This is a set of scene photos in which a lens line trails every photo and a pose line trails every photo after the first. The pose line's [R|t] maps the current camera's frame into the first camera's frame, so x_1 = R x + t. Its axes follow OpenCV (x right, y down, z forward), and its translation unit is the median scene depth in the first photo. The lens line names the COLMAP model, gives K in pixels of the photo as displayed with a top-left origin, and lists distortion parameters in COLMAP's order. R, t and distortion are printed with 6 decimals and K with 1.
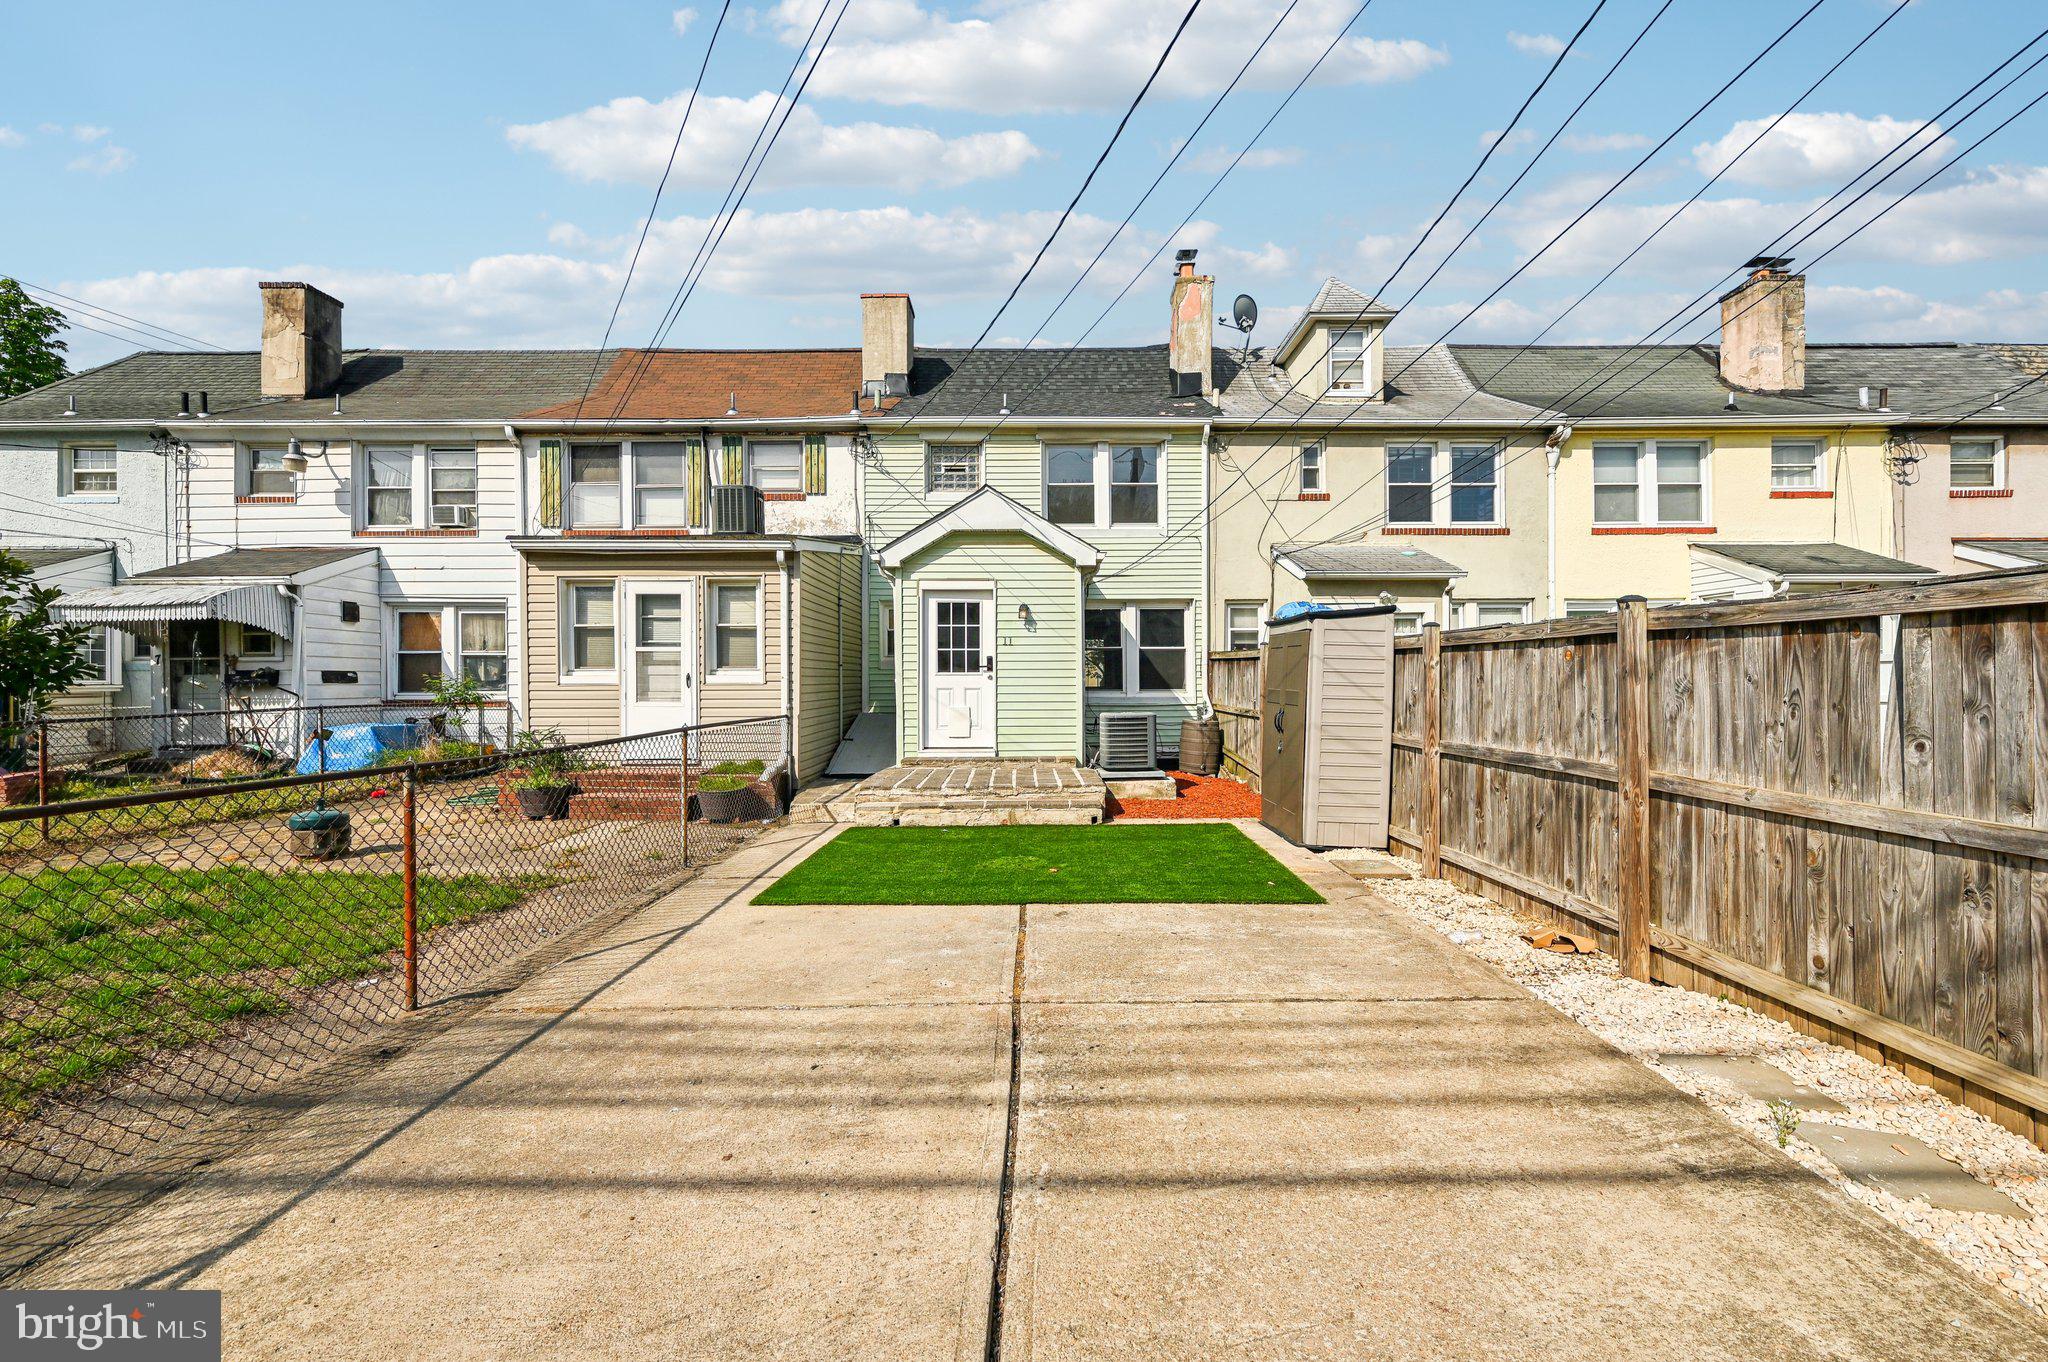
lens RADIAL K [[829.2, 0, 1026.6], [0, 829.2, 688.6], [0, 0, 1]] dist [-0.000490, -0.000382]
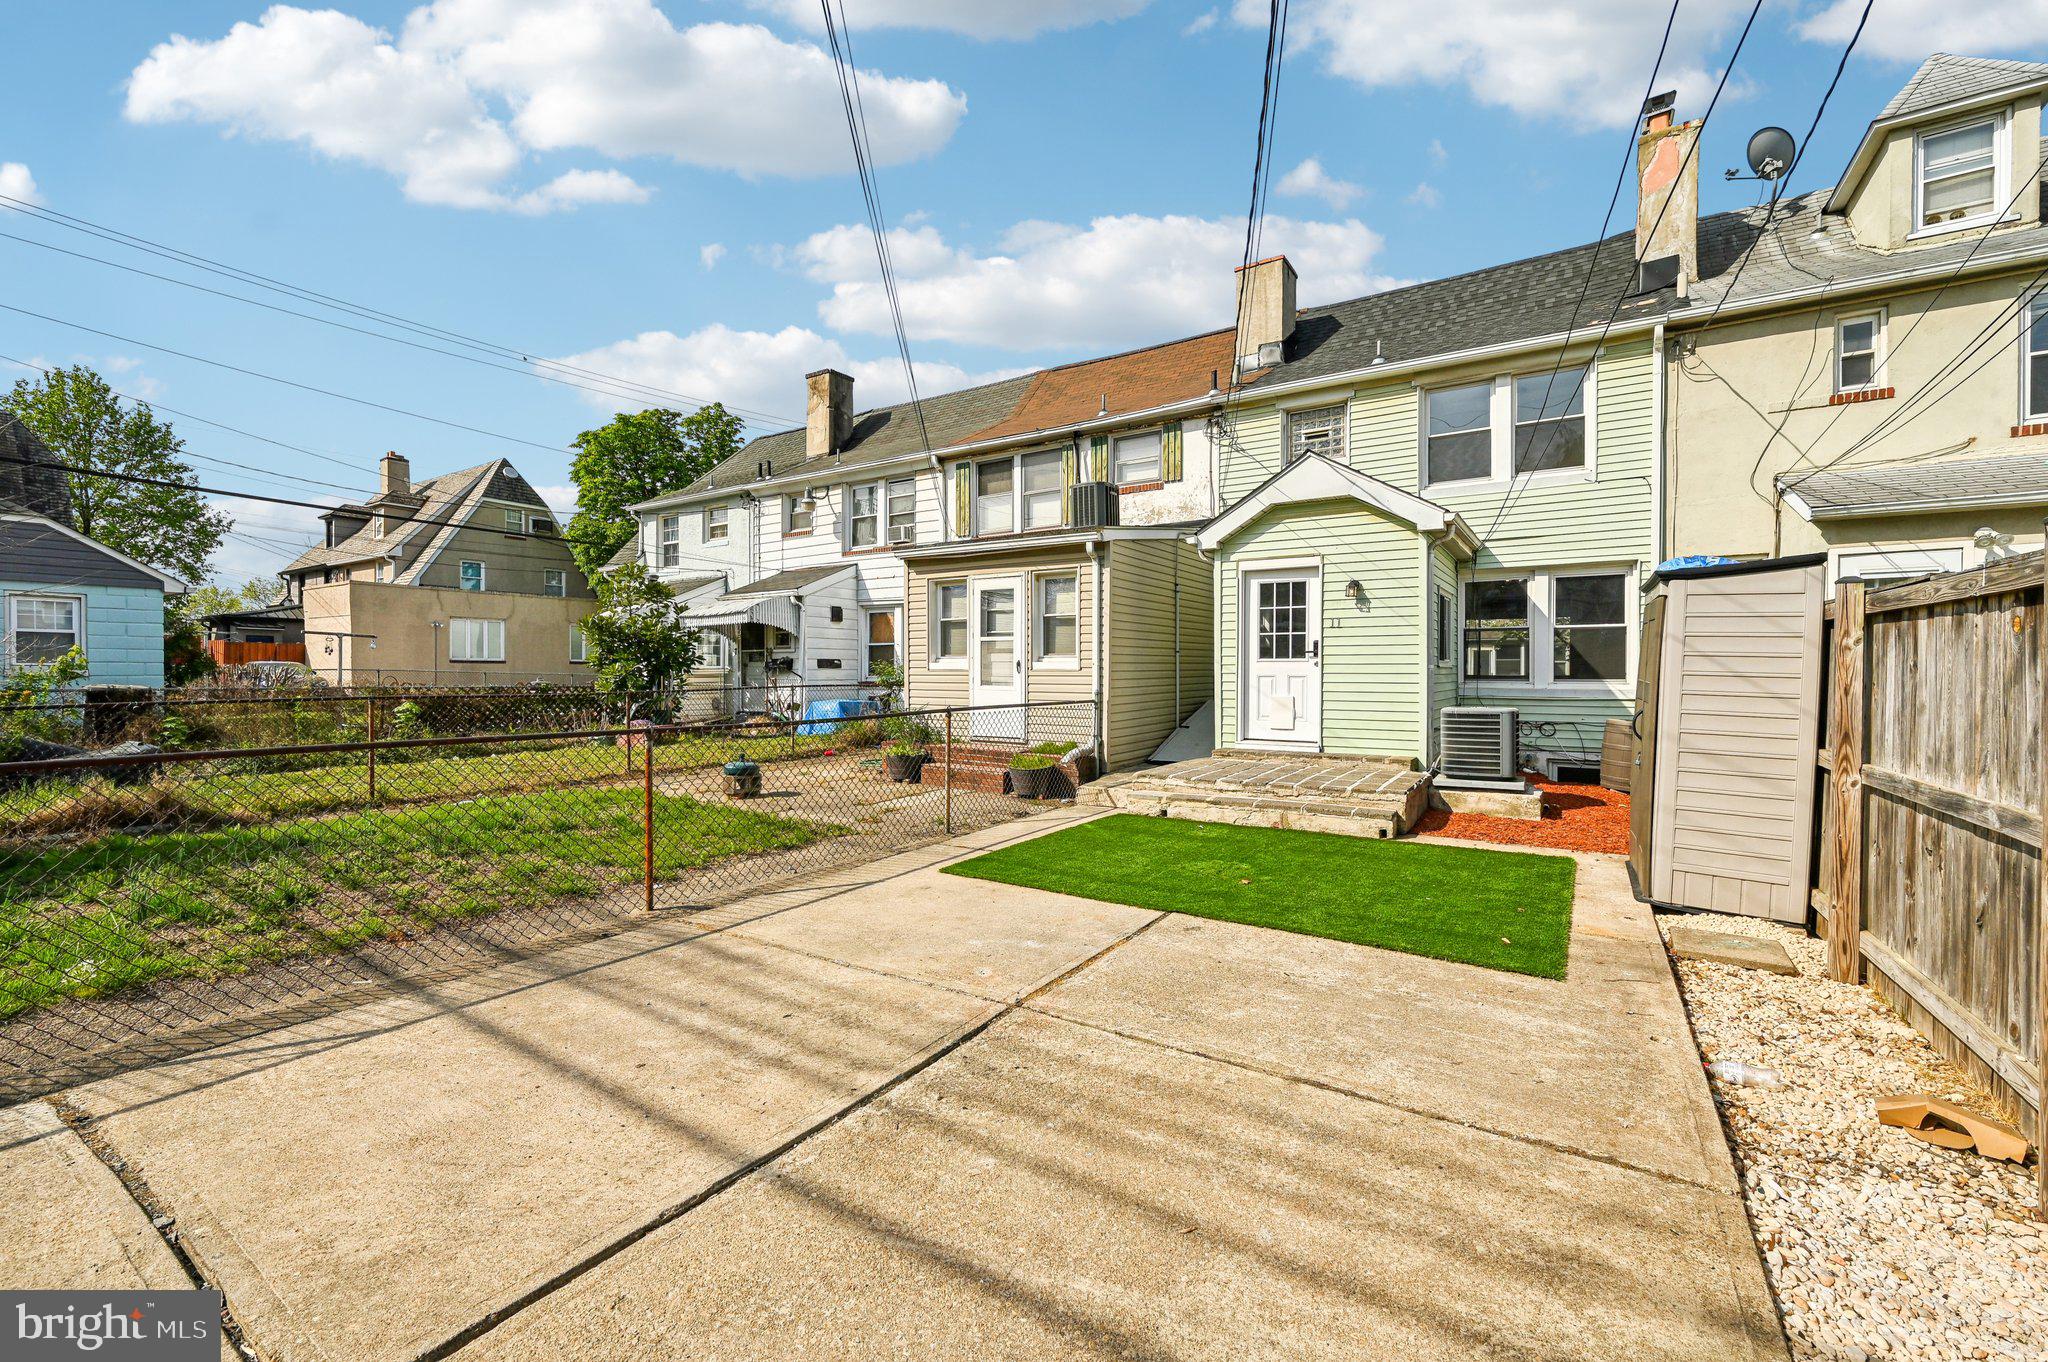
lens RADIAL K [[828.4, 0, 1024.0], [0, 828.4, 681.0], [0, 0, 1]] dist [-0.000086, -0.000005]
pose [[0.836280, 0.011267, -0.548187, 0.184150], [-0.007512, 0.999930, 0.009093, -0.000828], [0.548251, -0.003486, 0.836306, 0.076682]]
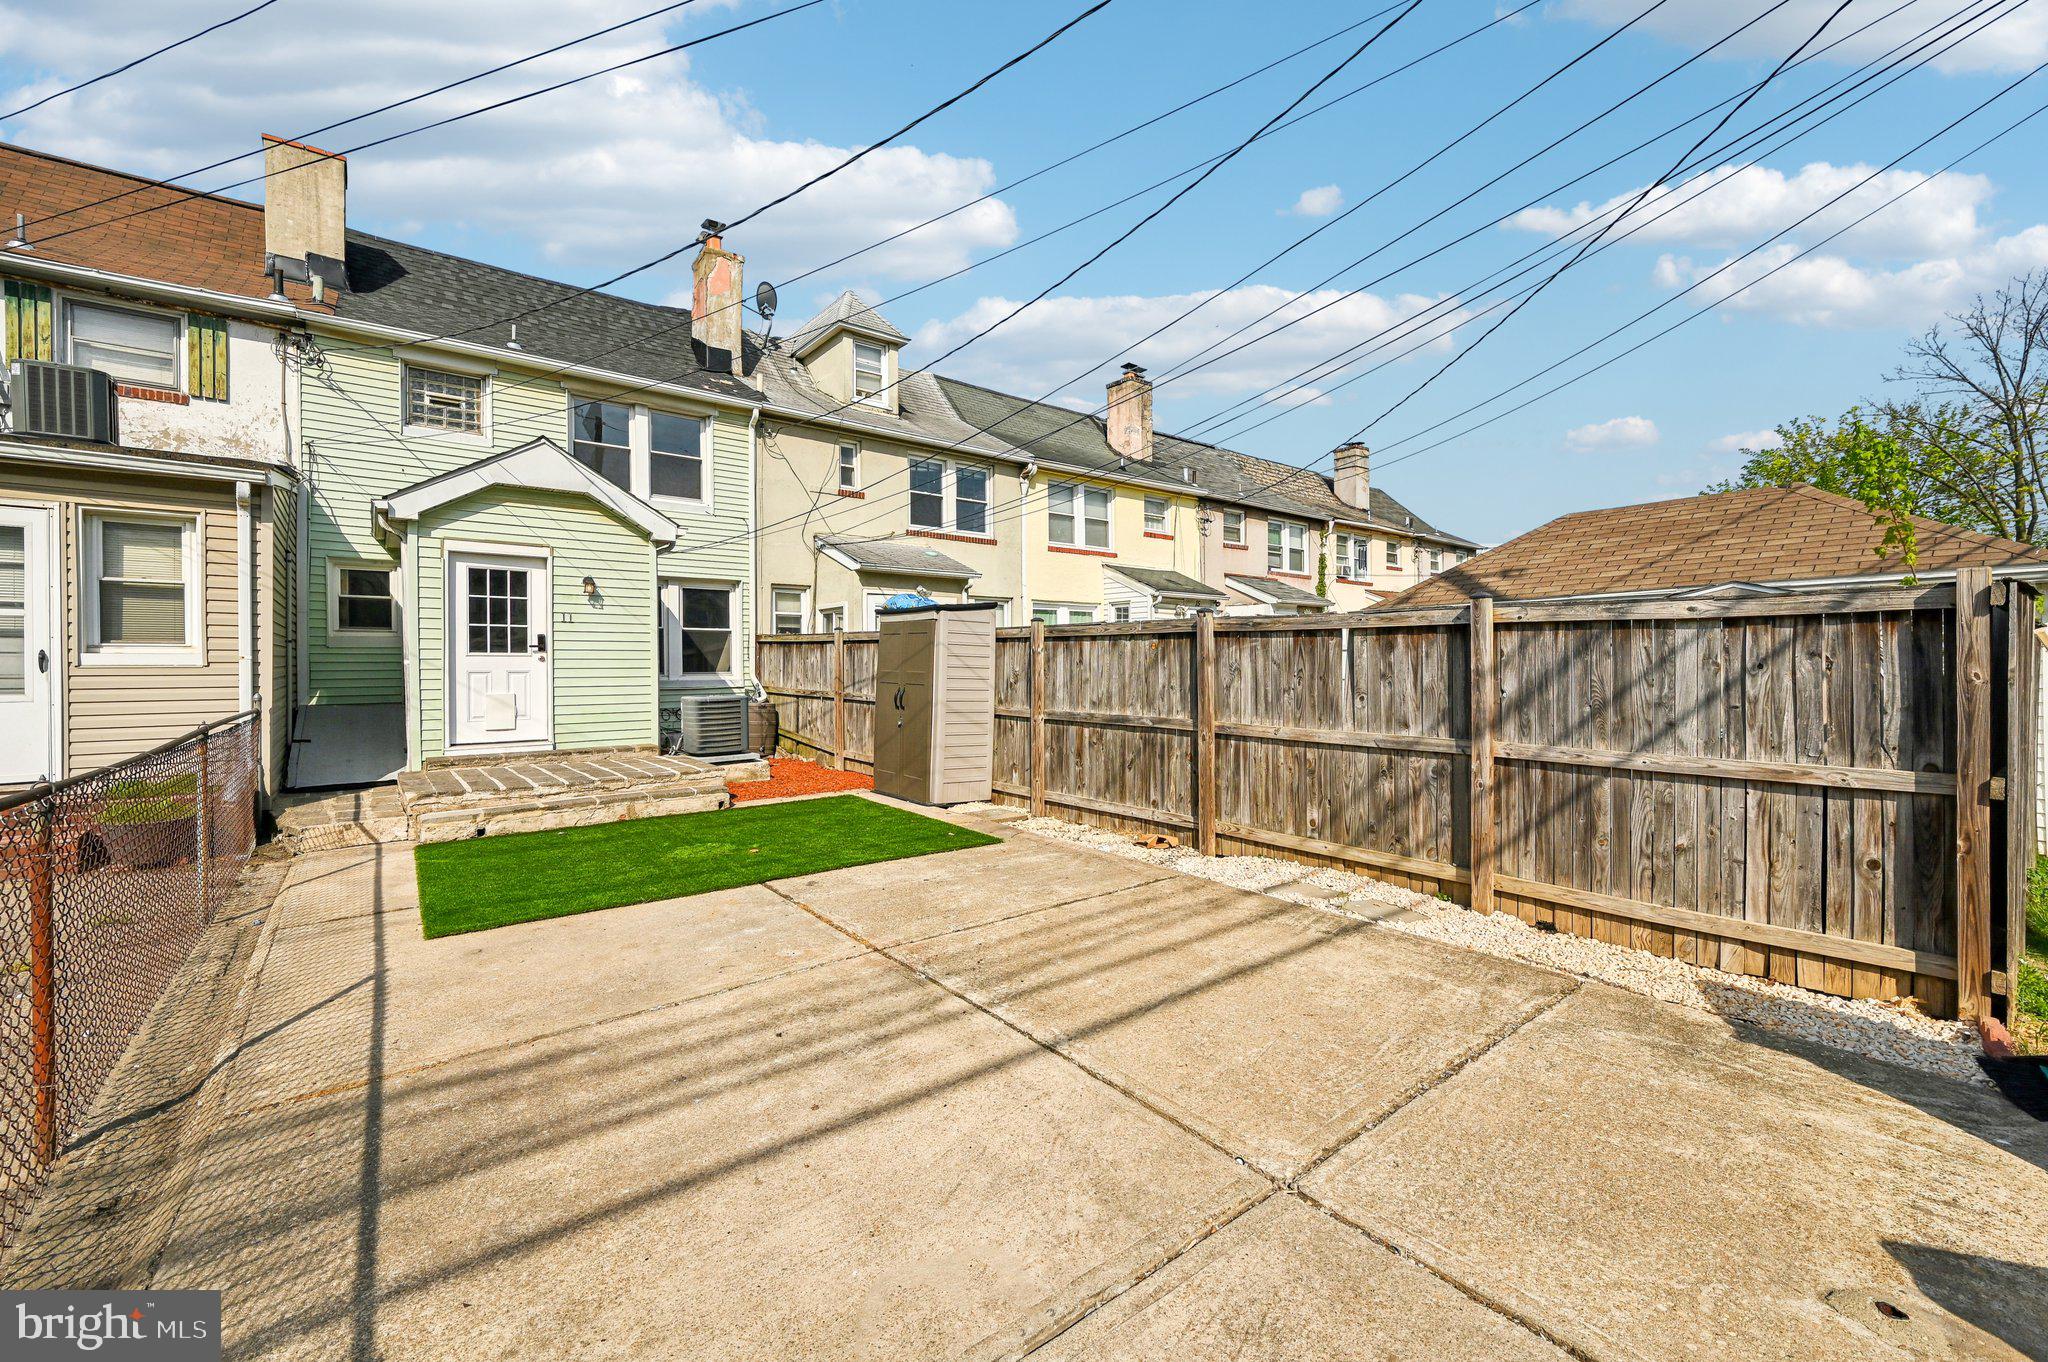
lens RADIAL K [[842.3, 0, 1036.2], [0, 842.3, 670.3], [0, 0, 1]] dist [-0.000356, -0.000157]
pose [[0.773625, -0.003228, 0.633635, -0.203650], [0.004264, 0.999991, -0.000112, 0.000731], [-0.633629, 0.002788, 0.773632, -0.005977]]
